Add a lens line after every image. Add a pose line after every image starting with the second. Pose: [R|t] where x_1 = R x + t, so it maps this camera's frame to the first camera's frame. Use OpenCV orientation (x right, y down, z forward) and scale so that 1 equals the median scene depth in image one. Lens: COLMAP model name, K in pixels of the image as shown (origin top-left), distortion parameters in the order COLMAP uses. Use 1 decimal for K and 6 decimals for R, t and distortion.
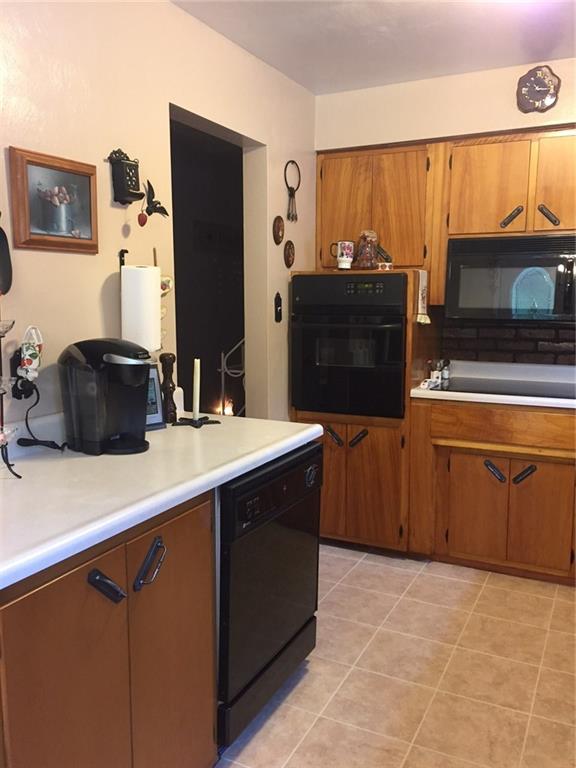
lens RADIAL K [[650.4, 0, 303.5], [0, 650.4, 384.1], [0, 0, 1]] dist [0.090684, -0.116939]
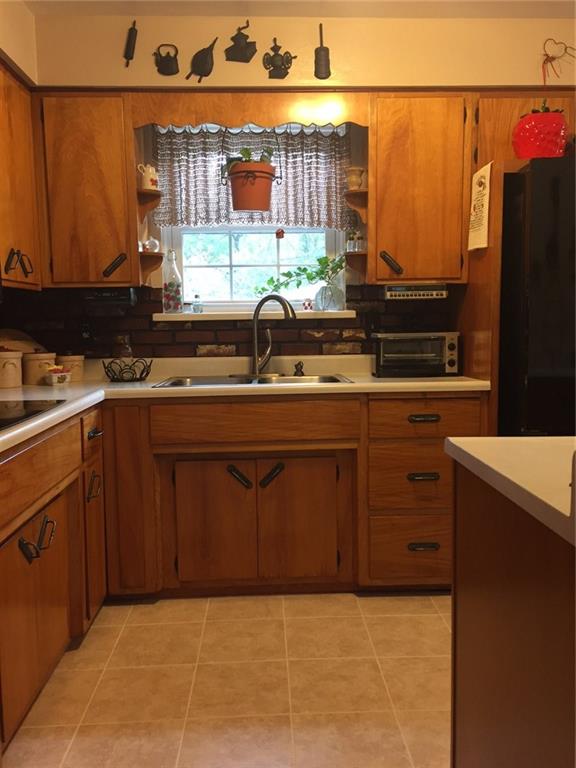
lens RADIAL K [[677.0, 0, 288.0], [0, 677.0, 384.0], [0, 0, 1]] dist [0.012489, -0.001871]
pose [[-0.465689, -0.085772, 0.880782, -0.325498], [0.135307, 0.976688, 0.166651, -0.077973], [-0.874543, 0.196783, -0.443228, 0.988823]]
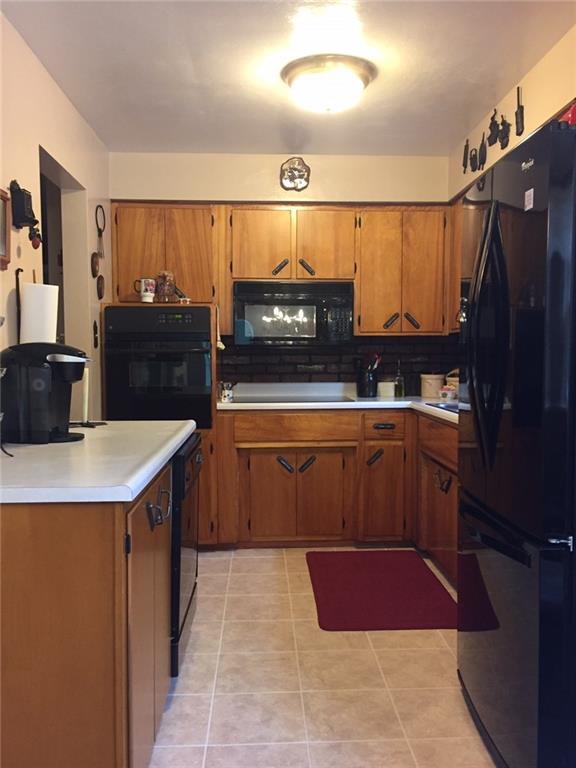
lens RADIAL K [[650.4, 0, 303.5], [0, 650.4, 384.1], [0, 0, 1]] dist [0.090684, -0.116939]
pose [[0.874980, -0.029486, 0.483260, -0.267253], [0.071952, 0.994979, -0.069566, 0.066668], [-0.478782, 0.095640, 0.872709, -0.117839]]
